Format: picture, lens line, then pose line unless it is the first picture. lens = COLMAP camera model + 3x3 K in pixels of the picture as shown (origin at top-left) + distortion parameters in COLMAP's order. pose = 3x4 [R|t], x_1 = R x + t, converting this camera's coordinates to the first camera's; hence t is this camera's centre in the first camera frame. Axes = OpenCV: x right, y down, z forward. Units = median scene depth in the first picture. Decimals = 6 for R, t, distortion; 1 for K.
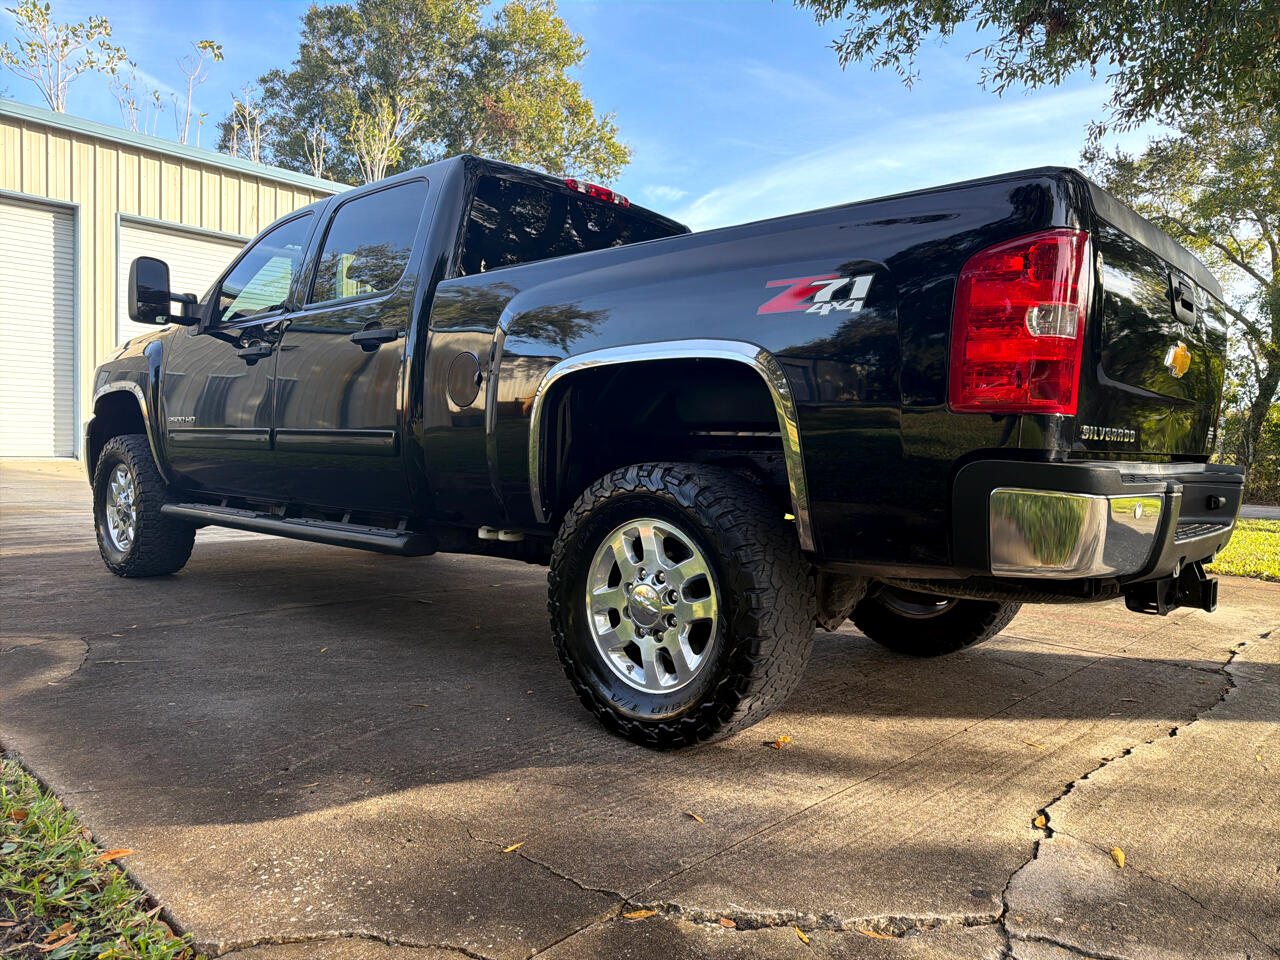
lens RADIAL K [[905.4, 0, 633.3], [0, 905.4, 481.5], [0, 0, 1]] dist [0.022651, -0.026753]
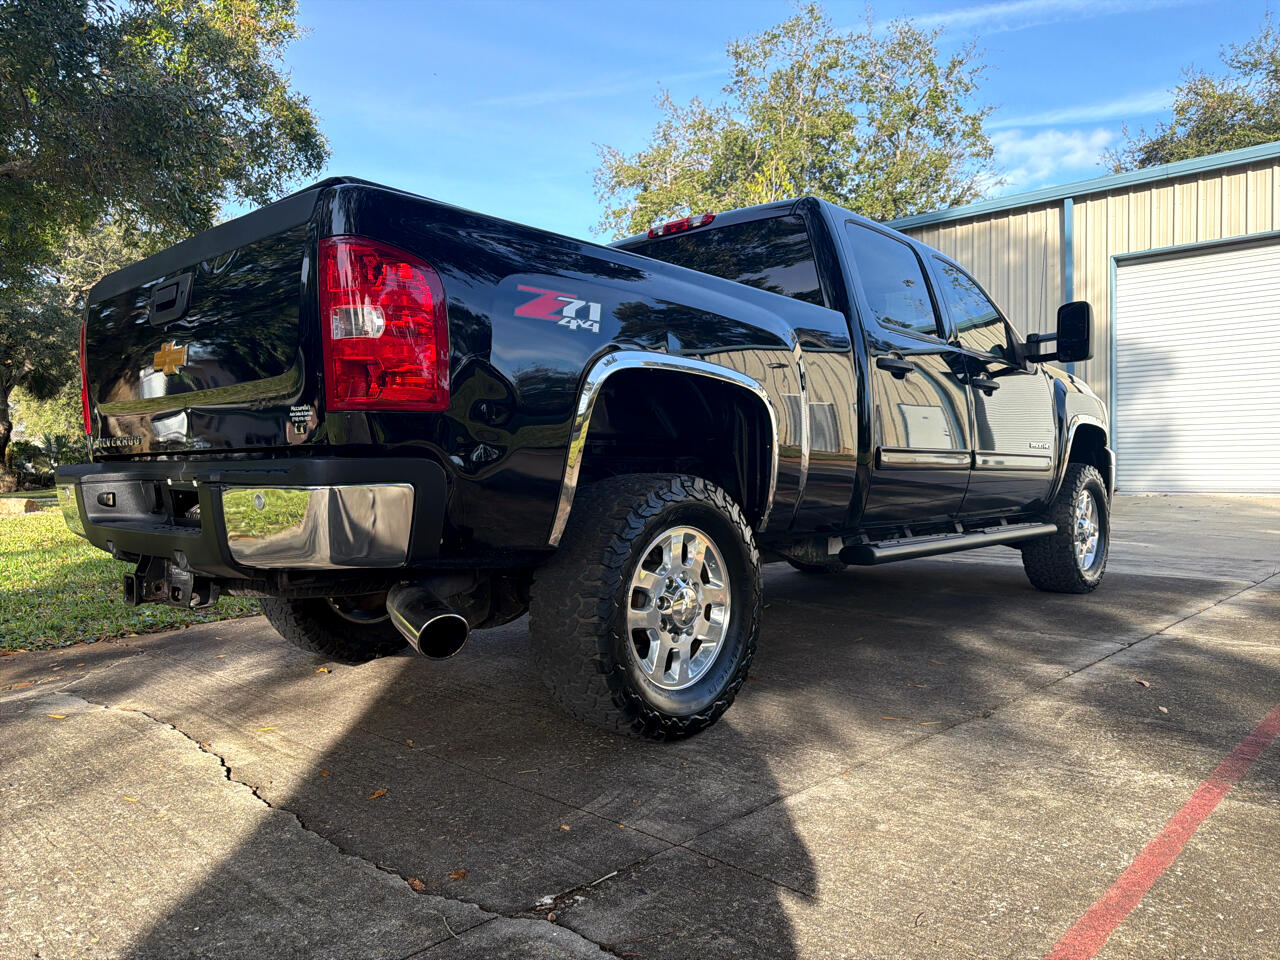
lens RADIAL K [[905.4, 0, 633.3], [0, 905.4, 481.5], [0, 0, 1]] dist [0.022651, -0.026753]
pose [[-0.012372, -0.009936, -0.999874, 1.329513], [-0.033278, 0.999401, -0.009520, -0.002484], [0.999370, 0.033156, -0.012695, 1.272764]]
